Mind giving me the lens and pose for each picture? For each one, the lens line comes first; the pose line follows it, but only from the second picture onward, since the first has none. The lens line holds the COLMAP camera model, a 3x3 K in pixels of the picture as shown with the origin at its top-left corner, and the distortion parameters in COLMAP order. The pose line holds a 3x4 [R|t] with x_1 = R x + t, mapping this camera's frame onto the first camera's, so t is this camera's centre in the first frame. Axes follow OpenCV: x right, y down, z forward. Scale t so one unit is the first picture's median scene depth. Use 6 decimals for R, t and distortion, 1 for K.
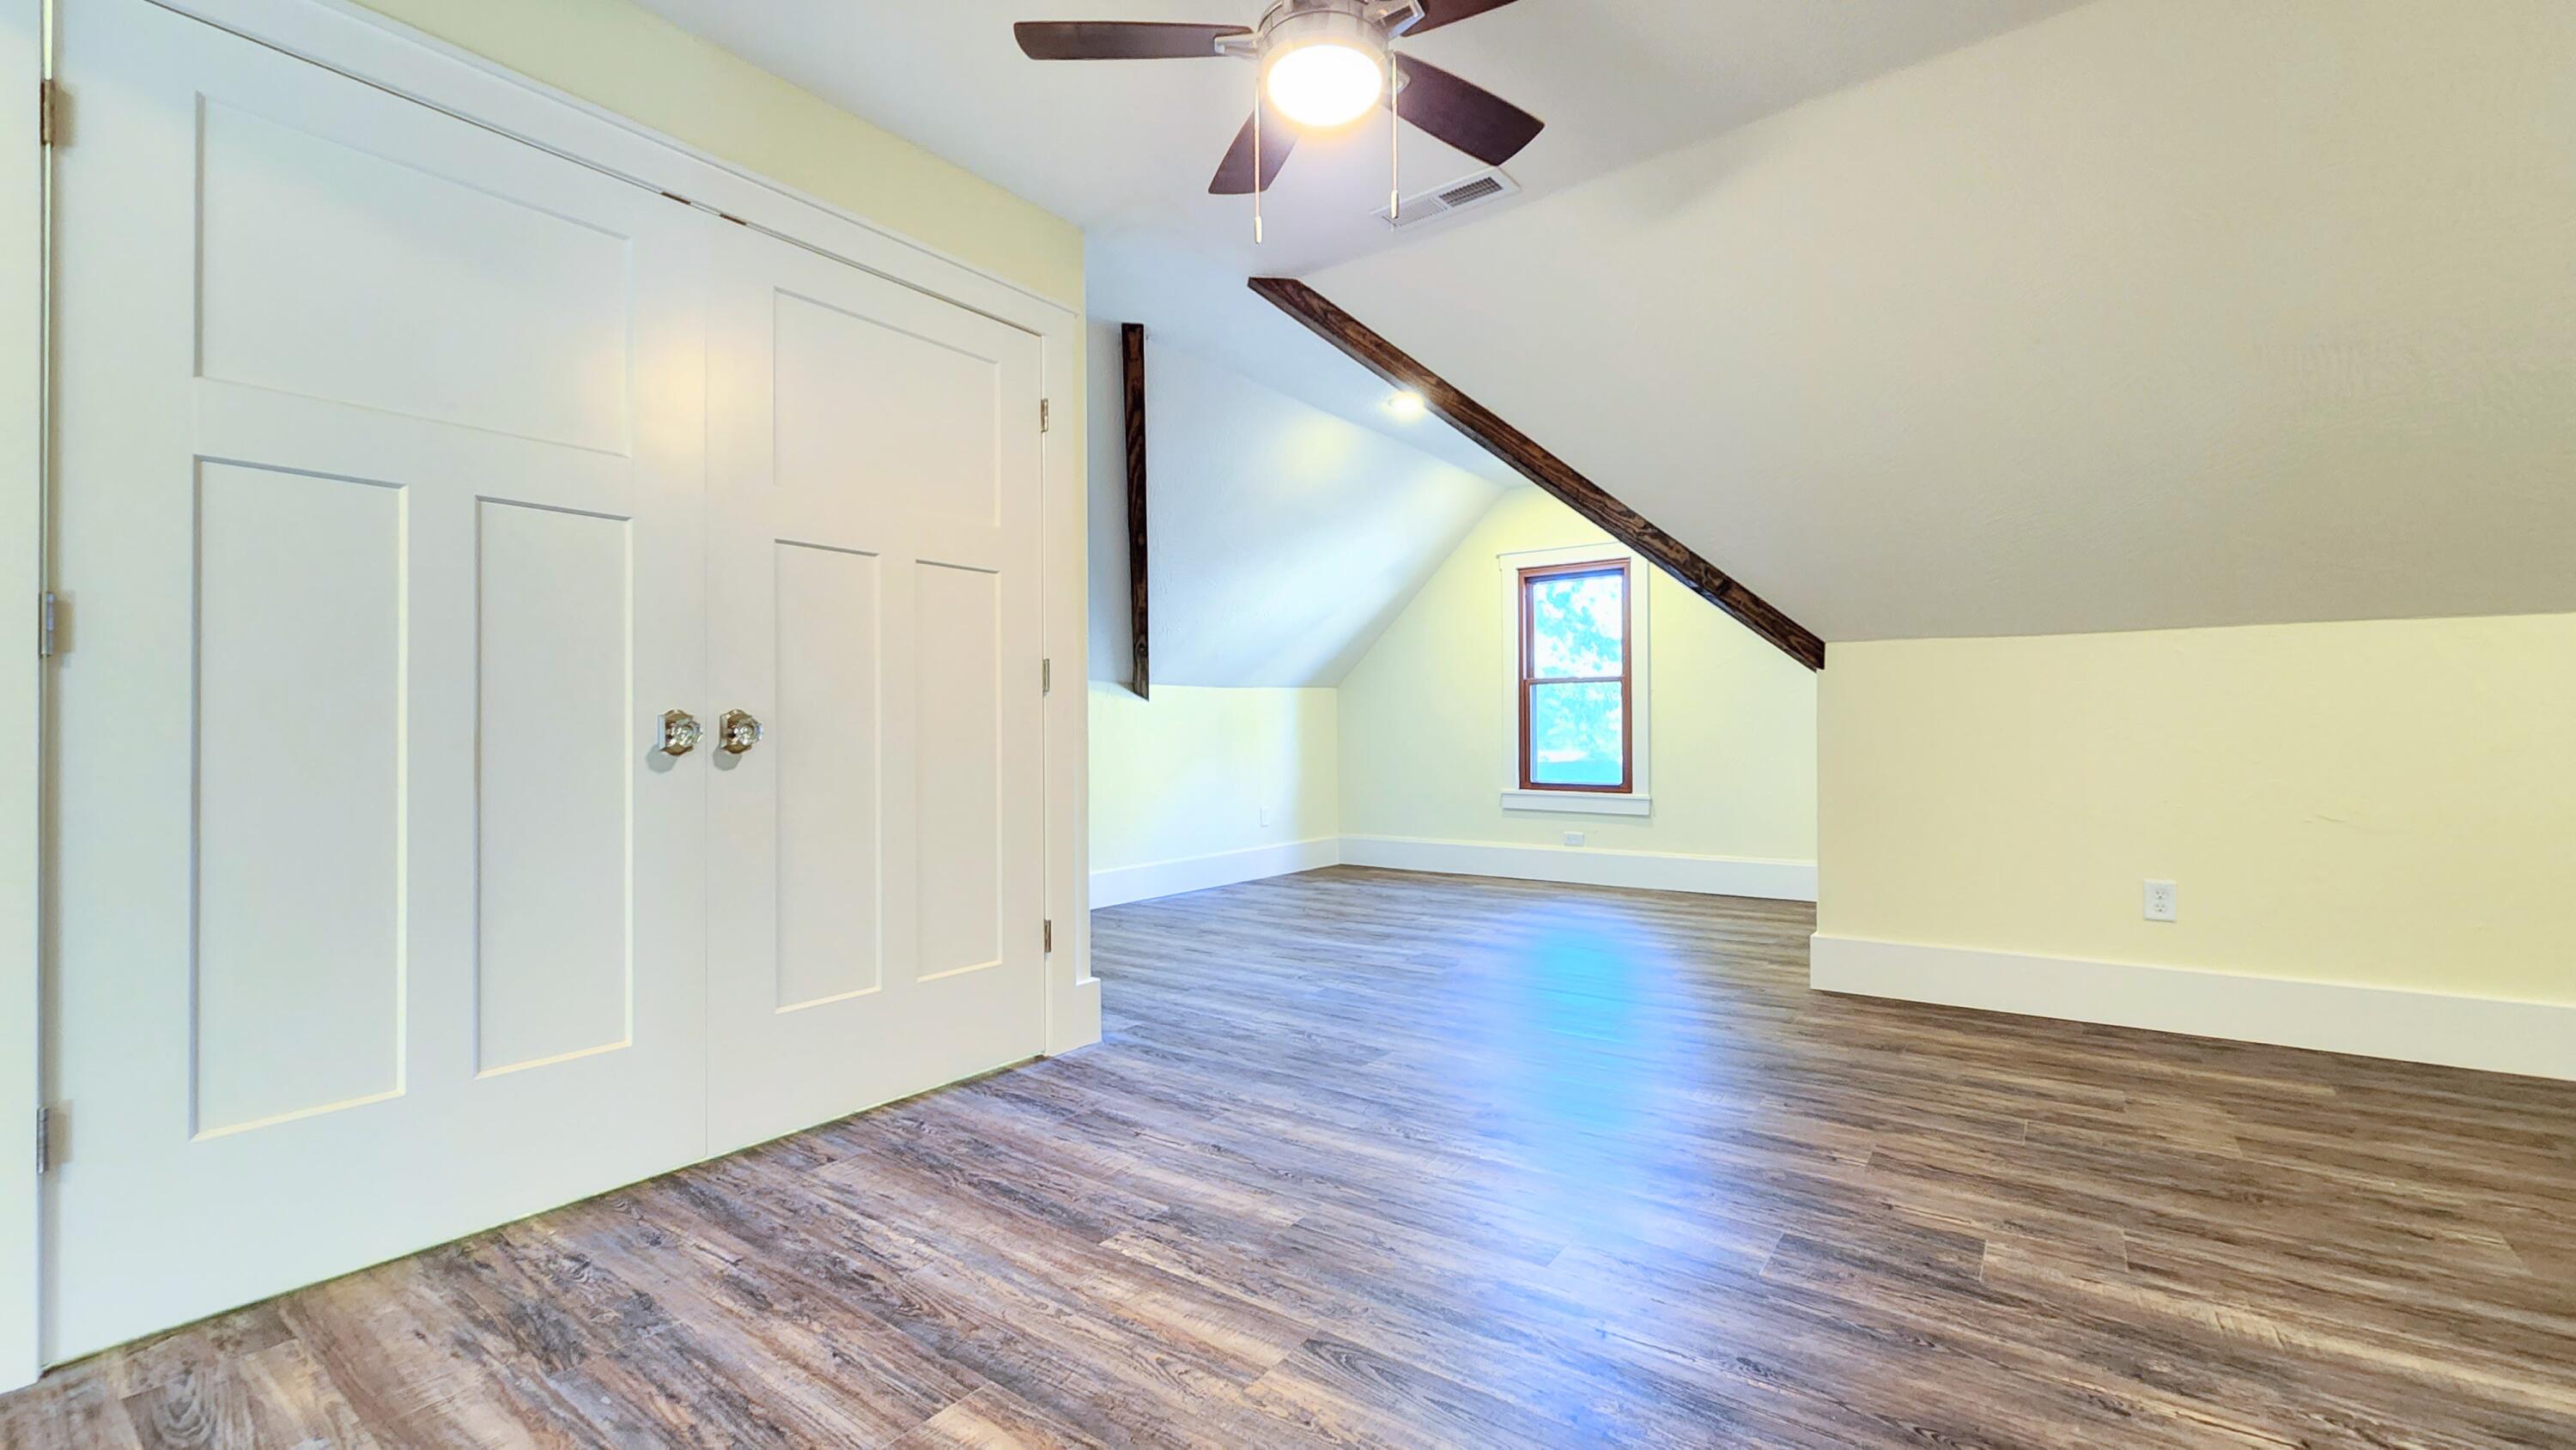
lens RADIAL K [[1055.0, 0, 1304.7], [0, 1055.0, 722.3], [0, 0, 1]] dist [0.003433, -0.002352]
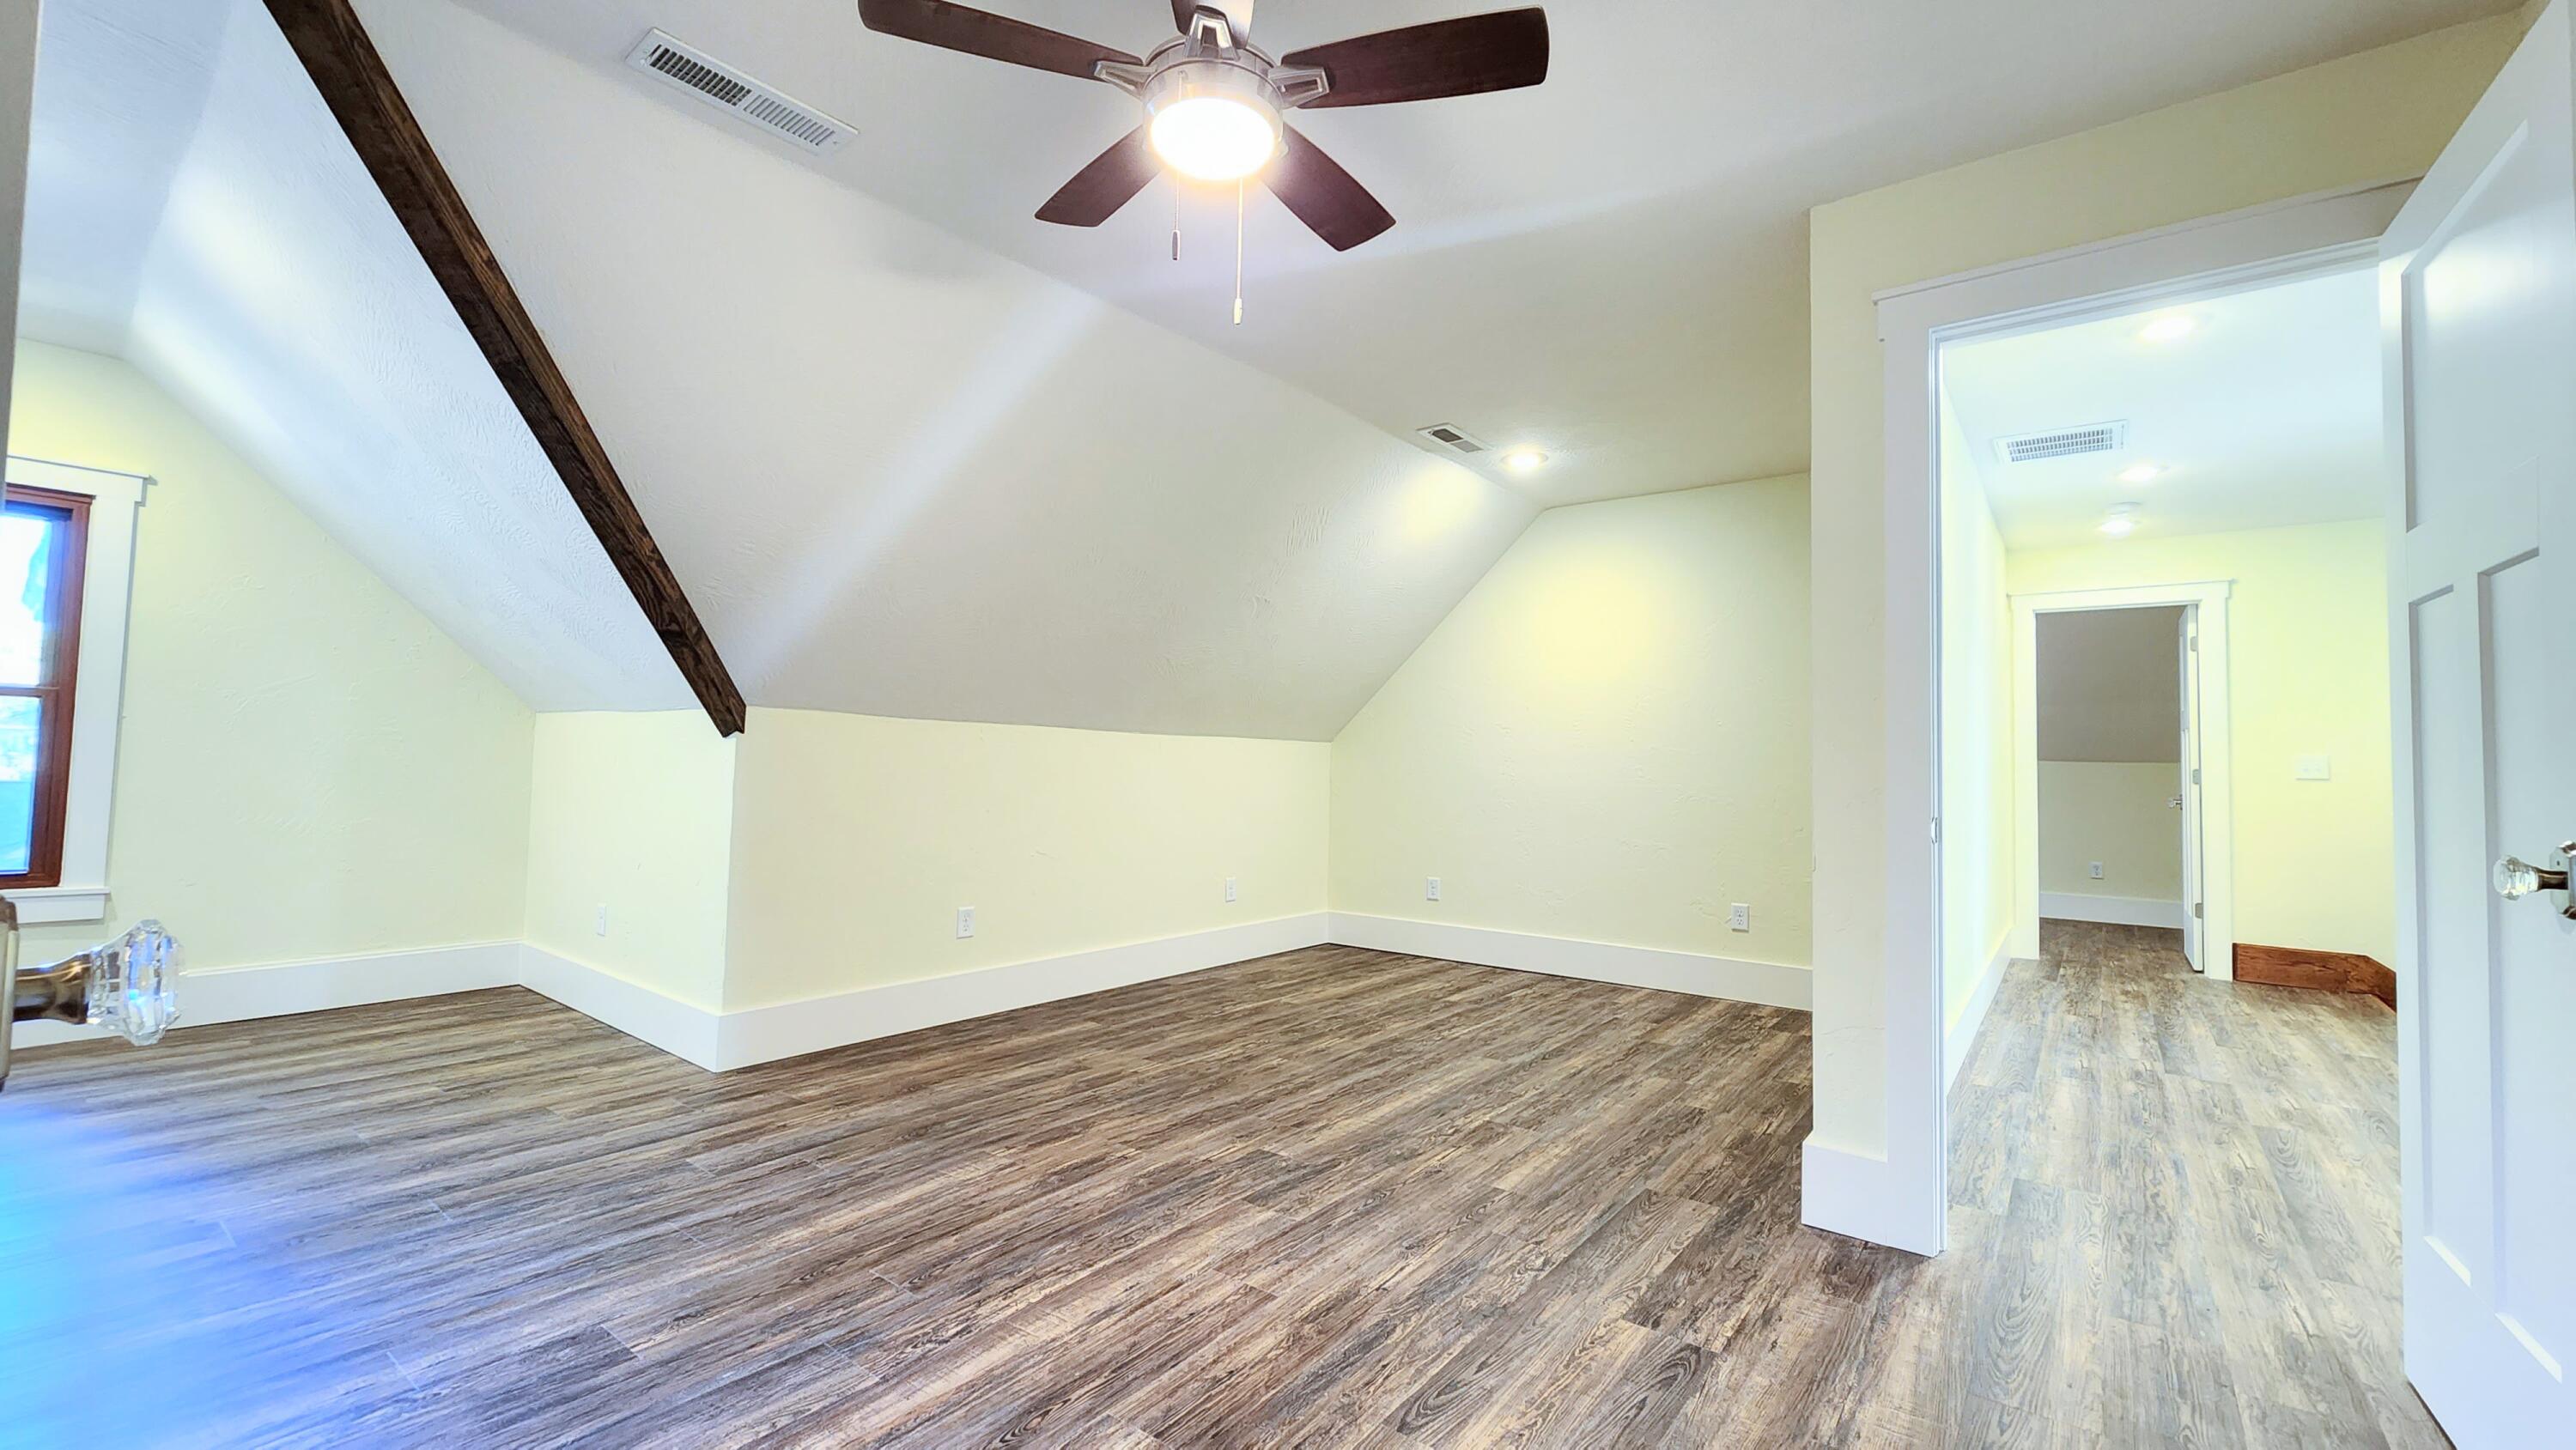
lens RADIAL K [[1055.0, 0, 1304.7], [0, 1055.0, 722.3], [0, 0, 1]] dist [0.003433, -0.002352]
pose [[0.012840, 0.051096, 0.998611, -0.674880], [-0.030789, 0.998240, -0.050681, -0.039192], [-0.999443, -0.030095, 0.014391, 0.684696]]
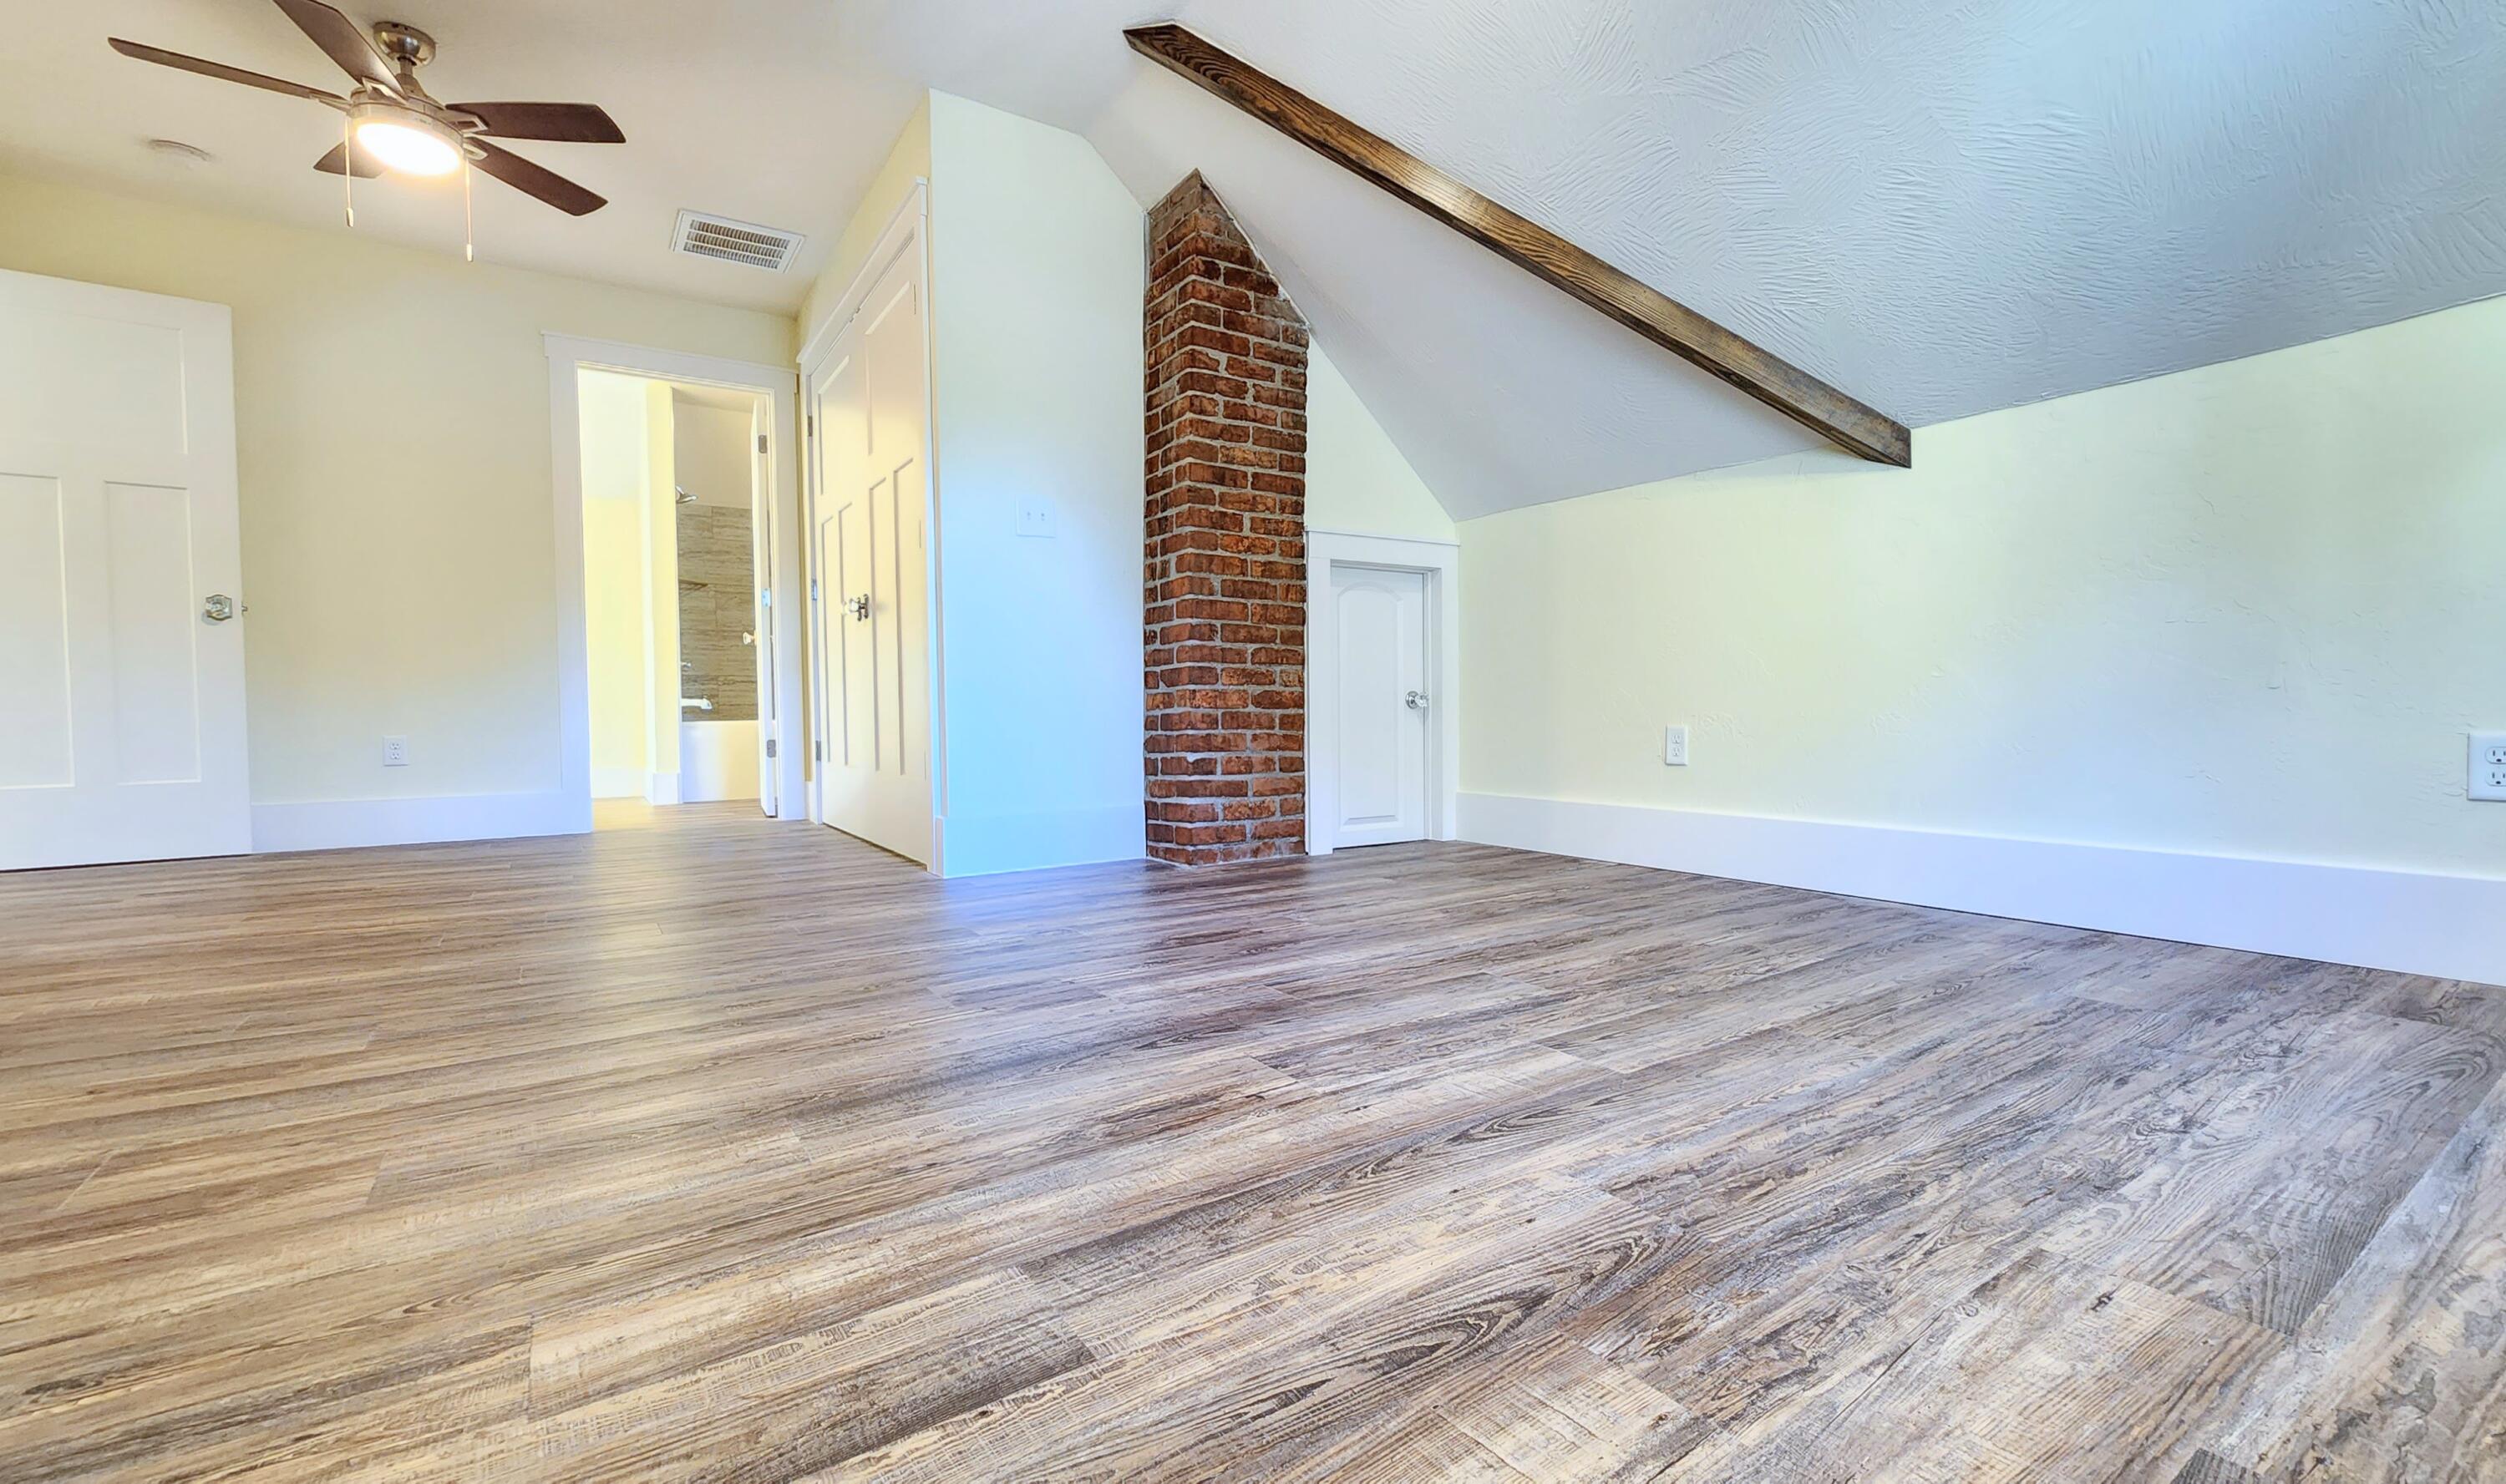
lens RADIAL K [[1066.1, 0, 1325.9], [0, 1066.1, 739.8], [0, 0, 1]] dist [0.001957, 0.000182]
pose [[-0.309205, 0.039574, -0.950172, 0.843222], [0.023164, 0.999151, 0.034075, 0.171801], [0.950713, -0.011474, -0.309859, 2.080711]]
